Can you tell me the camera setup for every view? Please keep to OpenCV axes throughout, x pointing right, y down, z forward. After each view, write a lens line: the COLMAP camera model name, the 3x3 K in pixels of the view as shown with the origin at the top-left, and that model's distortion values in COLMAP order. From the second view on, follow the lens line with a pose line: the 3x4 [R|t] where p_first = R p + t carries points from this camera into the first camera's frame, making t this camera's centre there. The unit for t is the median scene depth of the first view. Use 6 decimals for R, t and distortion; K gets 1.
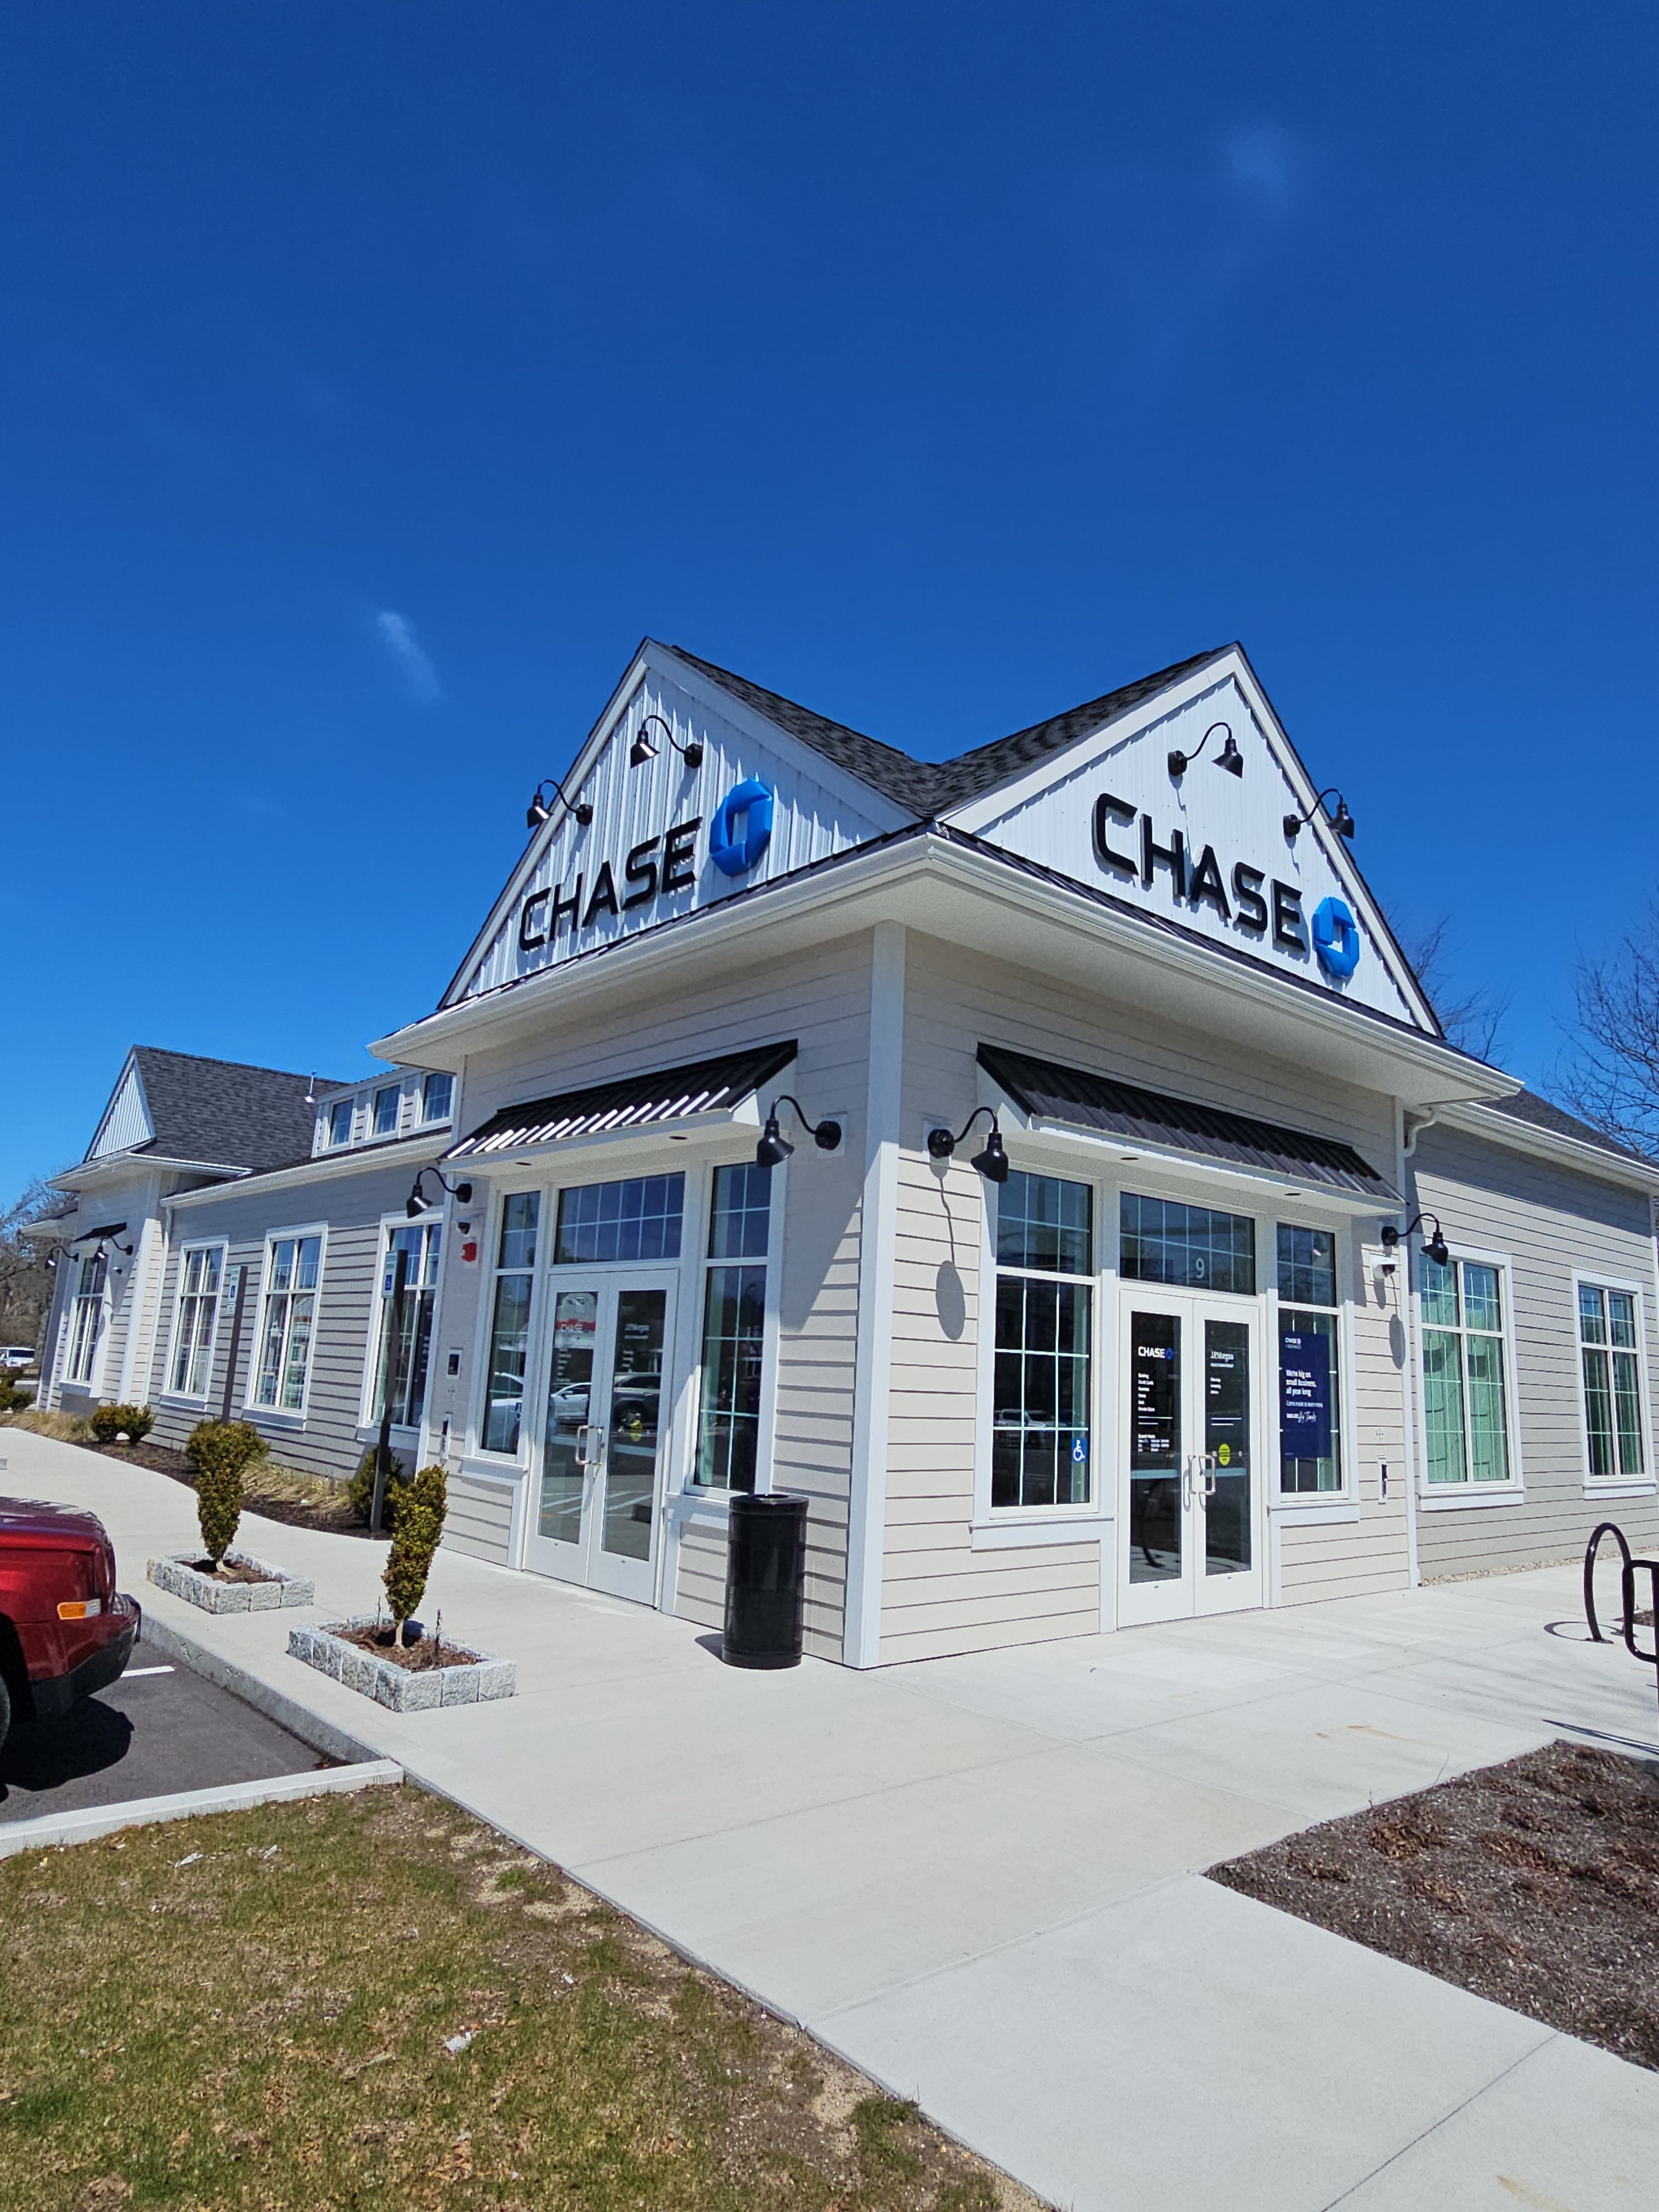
lens RADIAL K [[1359.4, 0, 829.5], [0, 1359.4, 1106.0], [0, 0, 1]] dist [-0.008853, -0.000735]
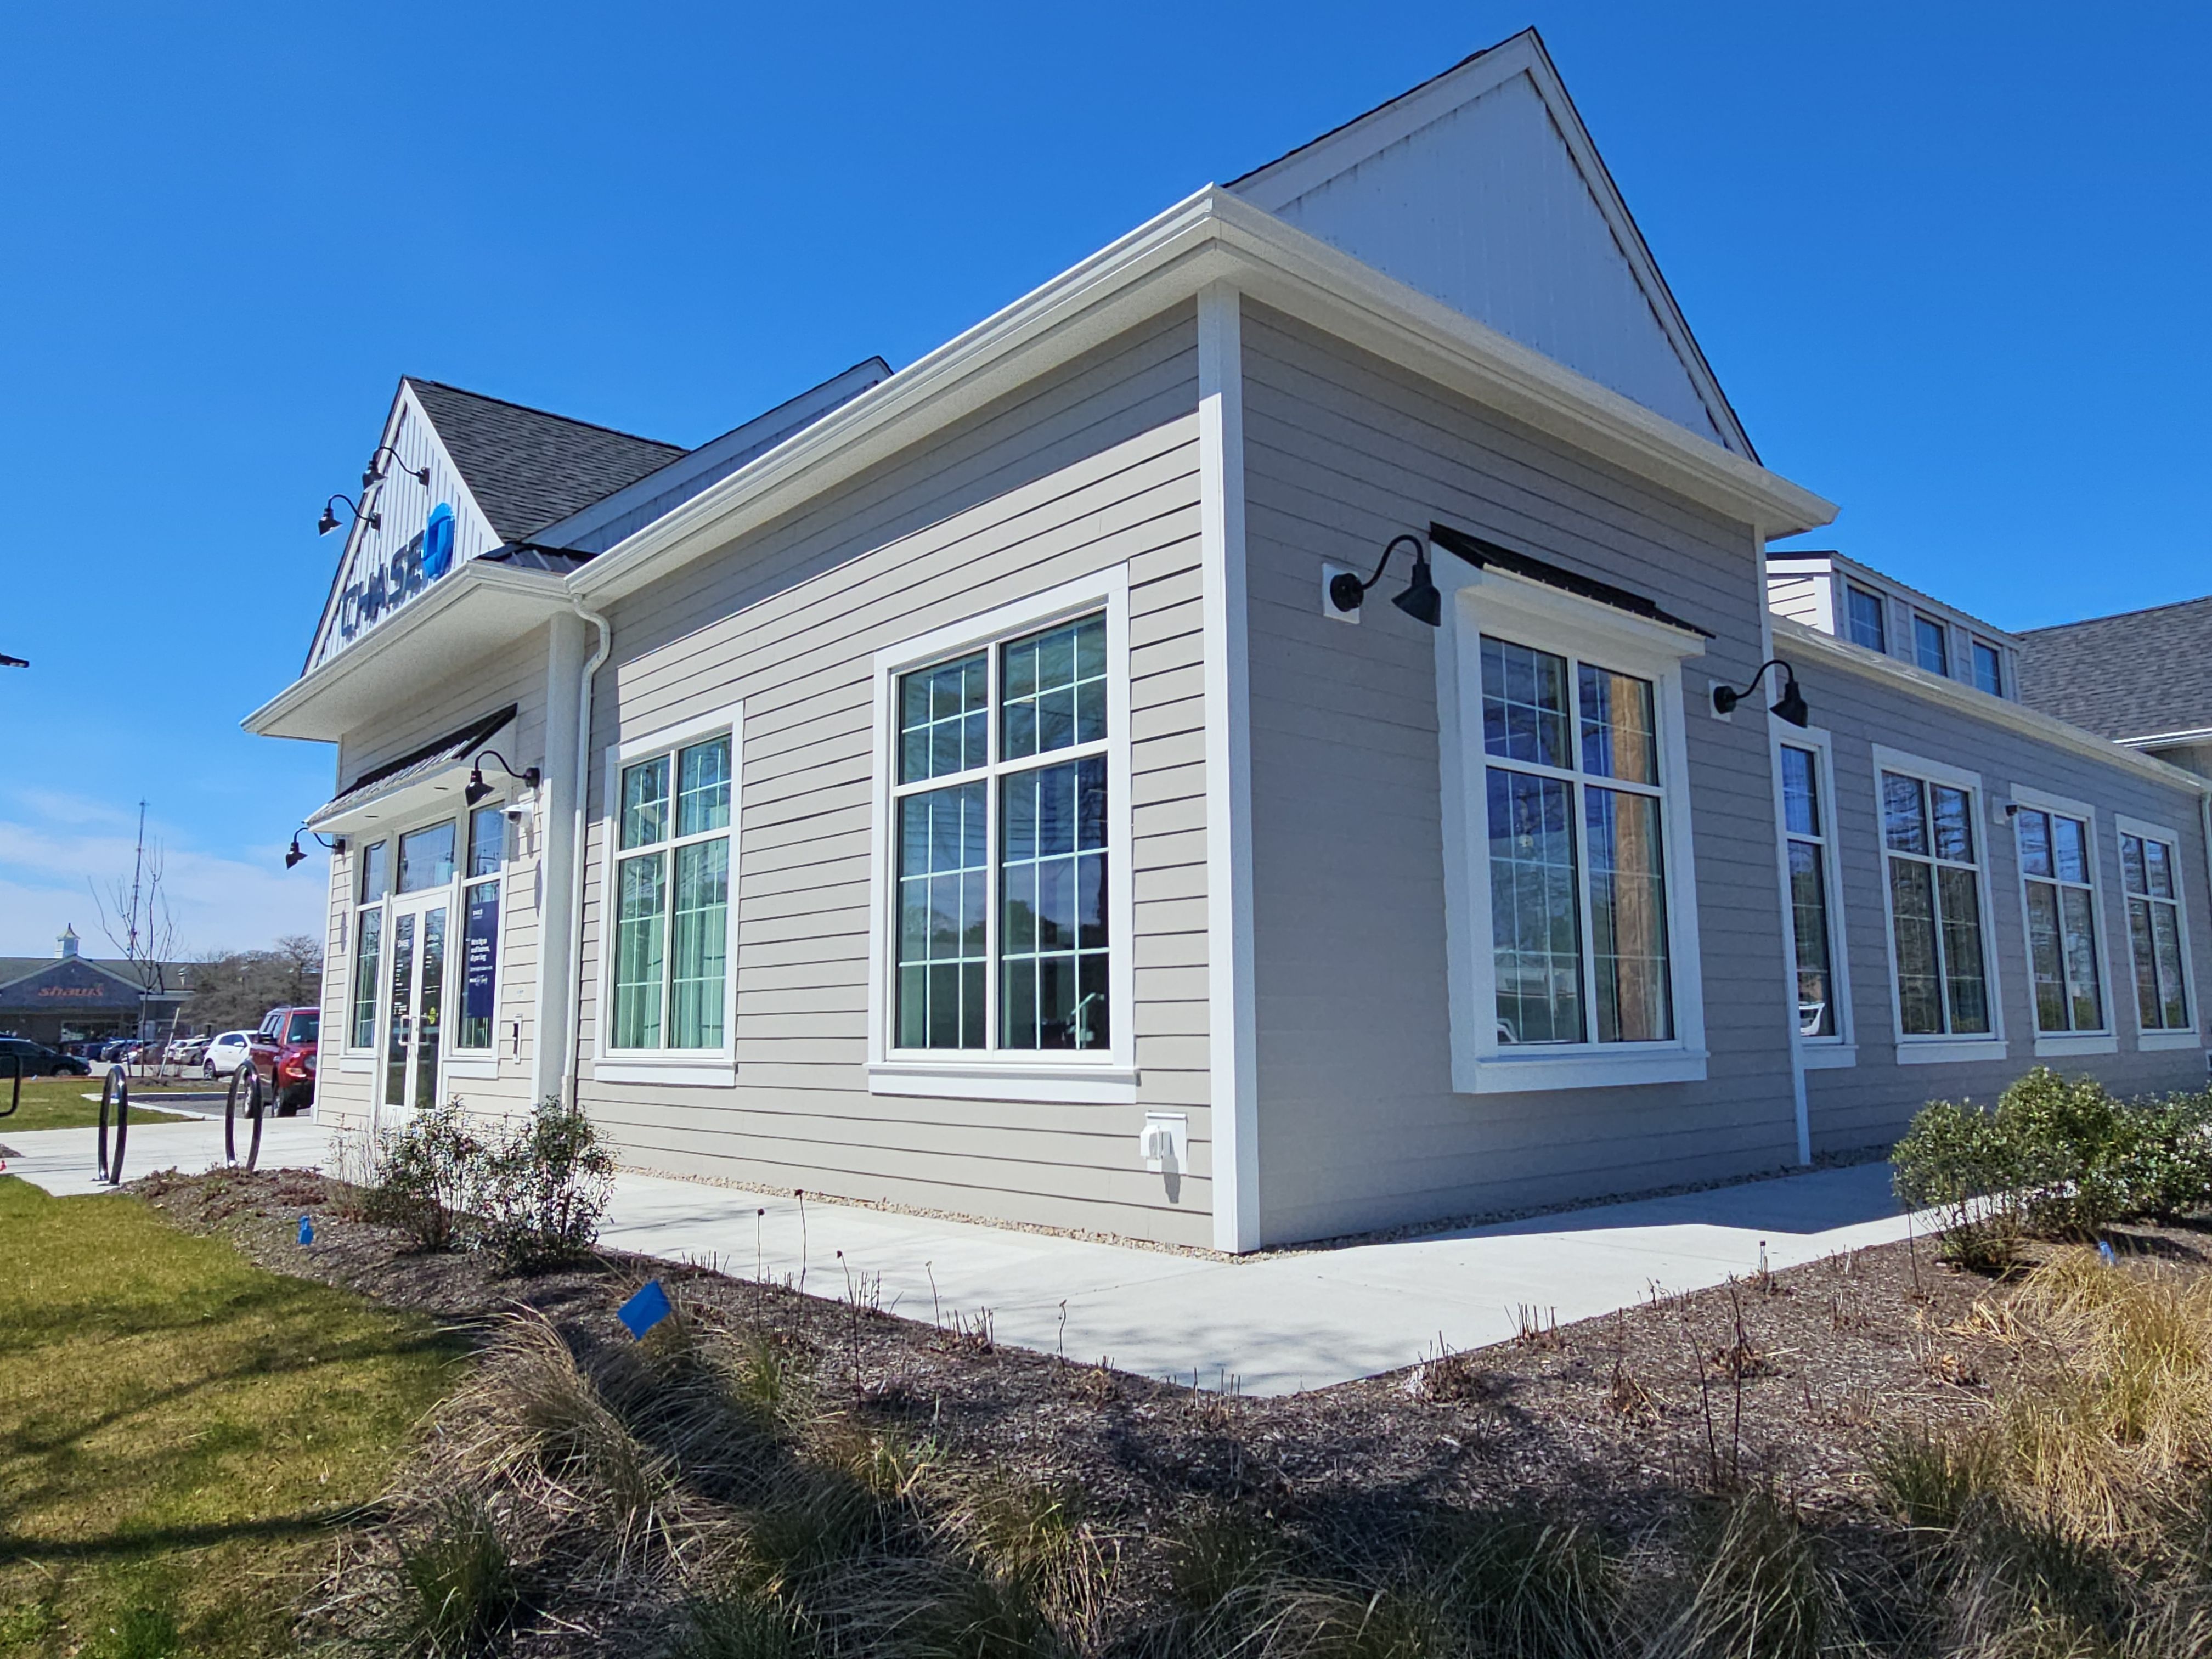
lens RADIAL K [[1470.6, 0, 1106.0], [0, 1470.6, 829.5], [0, 0, 1]] dist [0.061854, -0.001100]
pose [[-0.008547, -0.174294, -0.984657, 1.662493], [0.204066, 0.963666, -0.172350, 0.457047], [0.978920, -0.202408, 0.027331, 1.613770]]
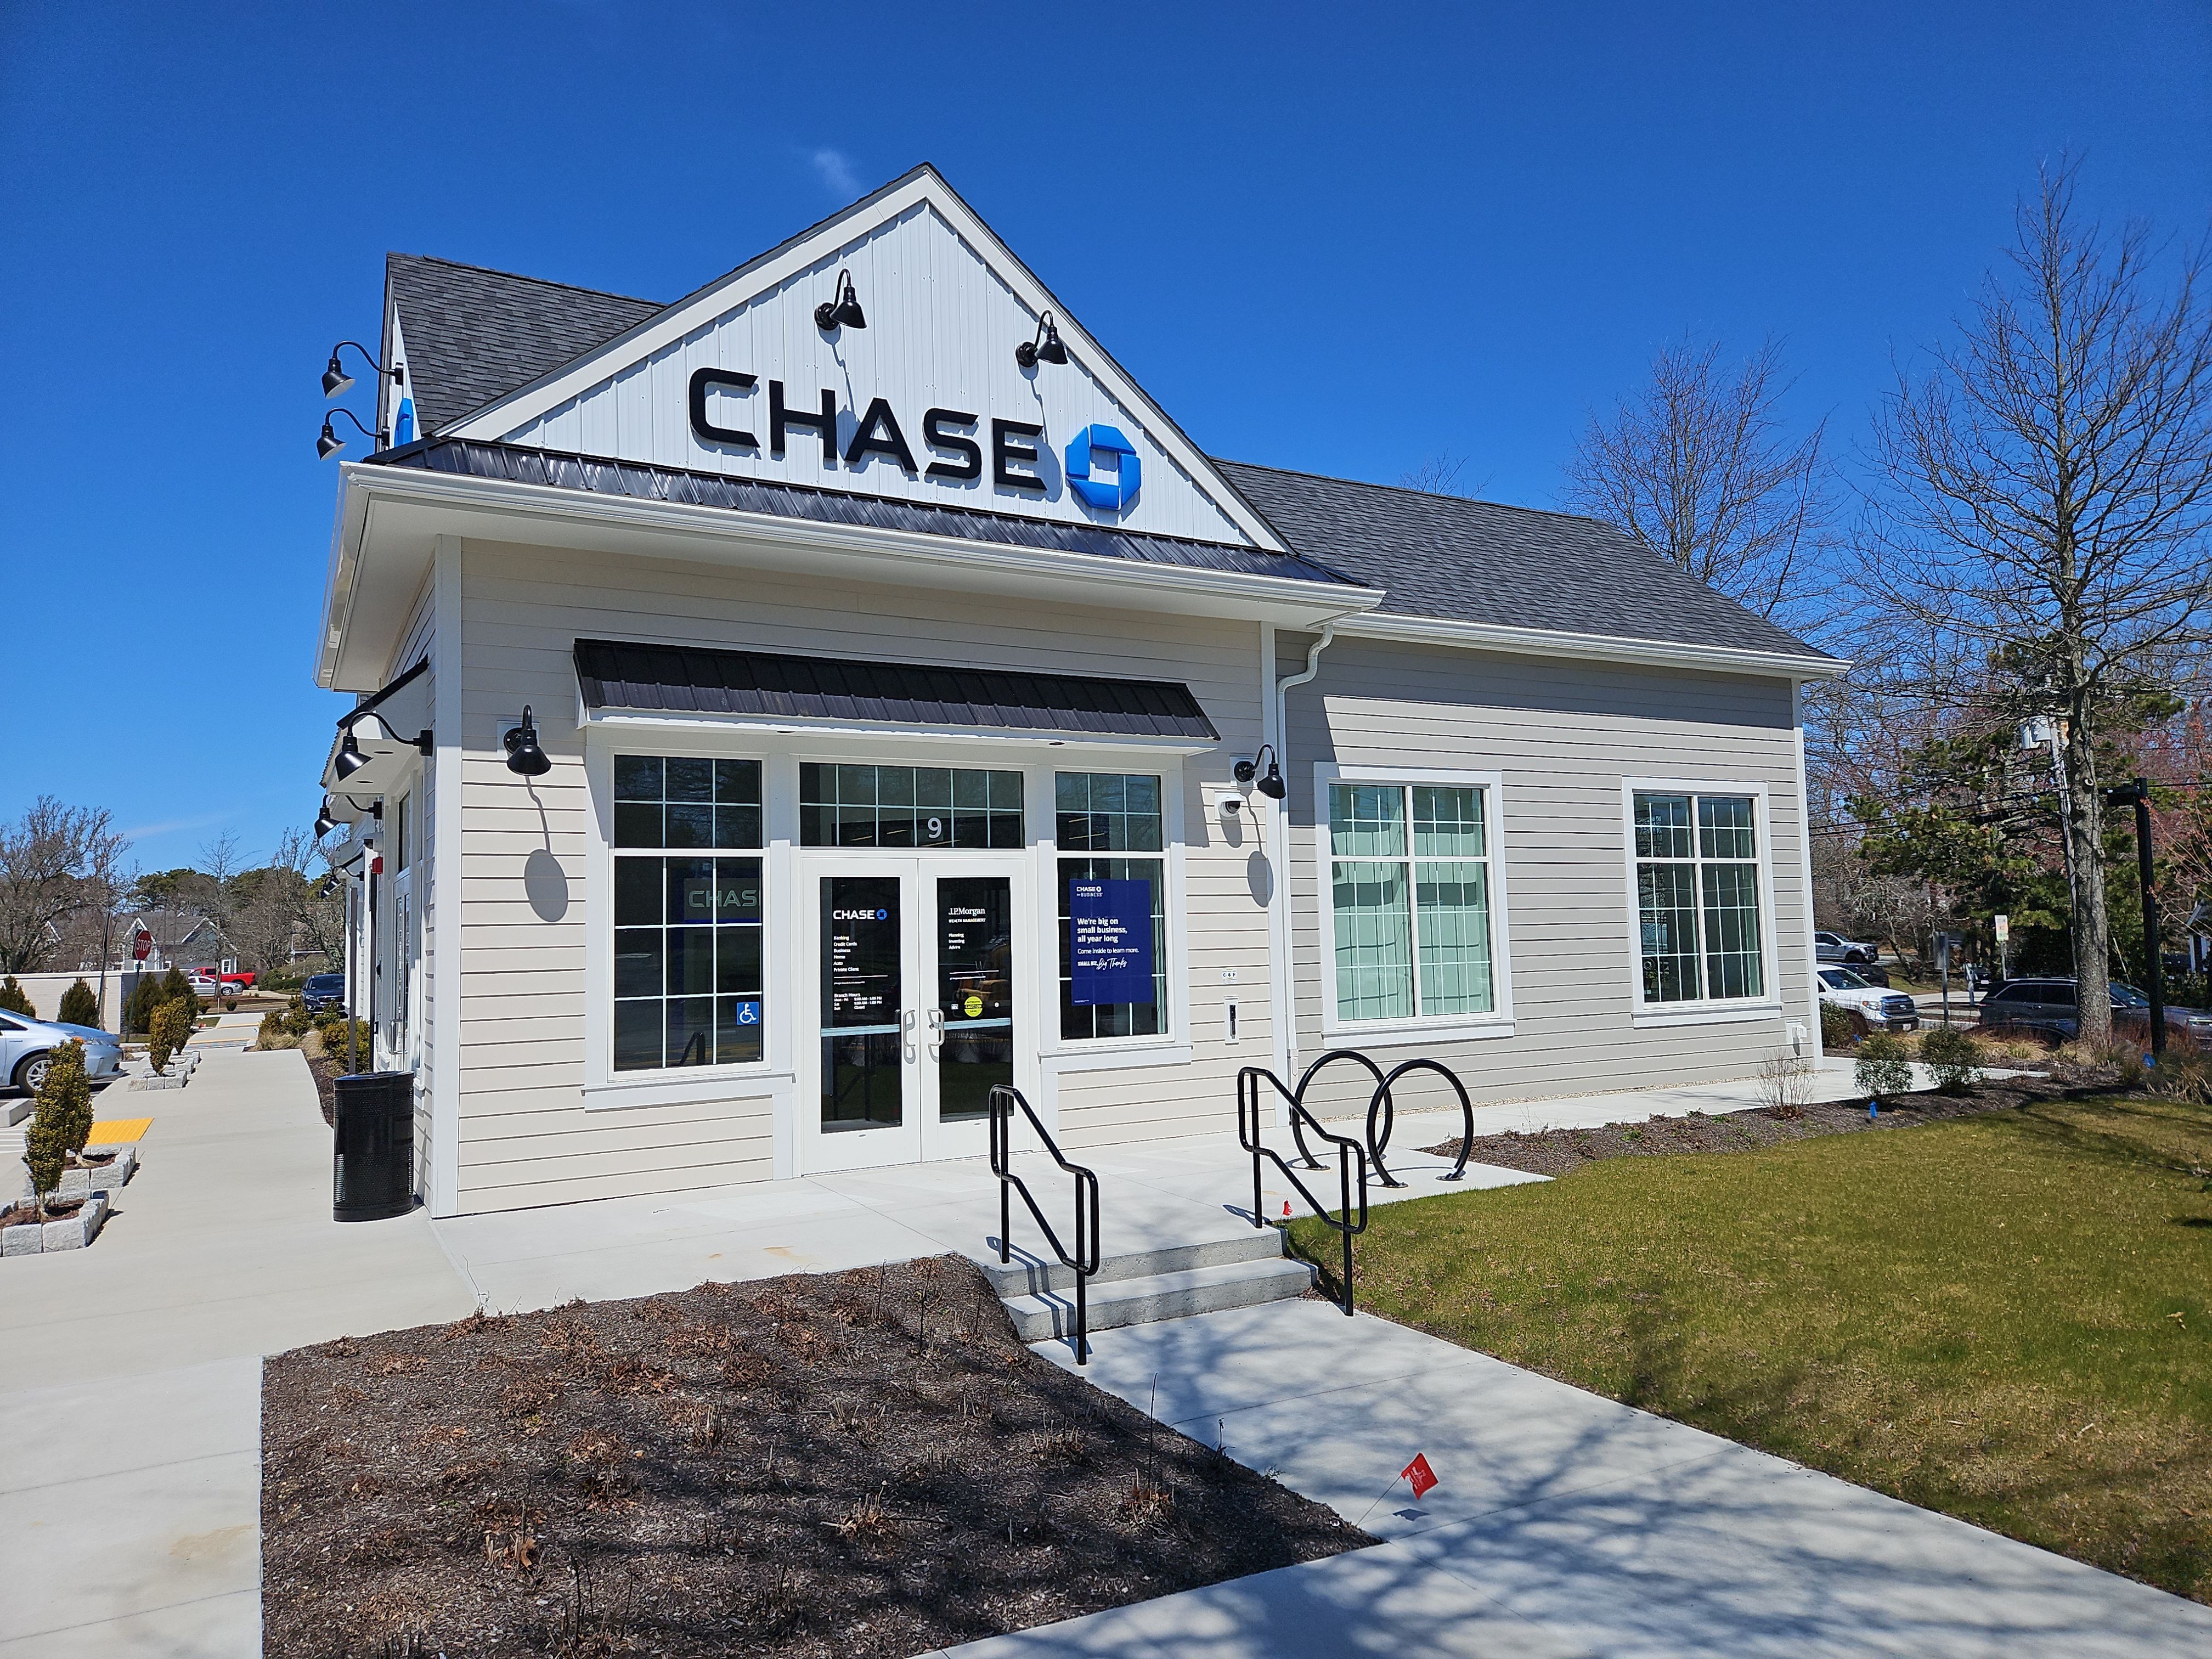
lens RADIAL K [[1470.6, 0, 1106.0], [0, 1470.6, 829.5], [0, 0, 1]] dist [0.061854, -0.001100]
pose [[0.975273, -0.083329, -0.204691, 0.627082], [0.107328, 0.988222, 0.109076, 0.015094], [0.193191, -0.128348, 0.972730, -0.040825]]
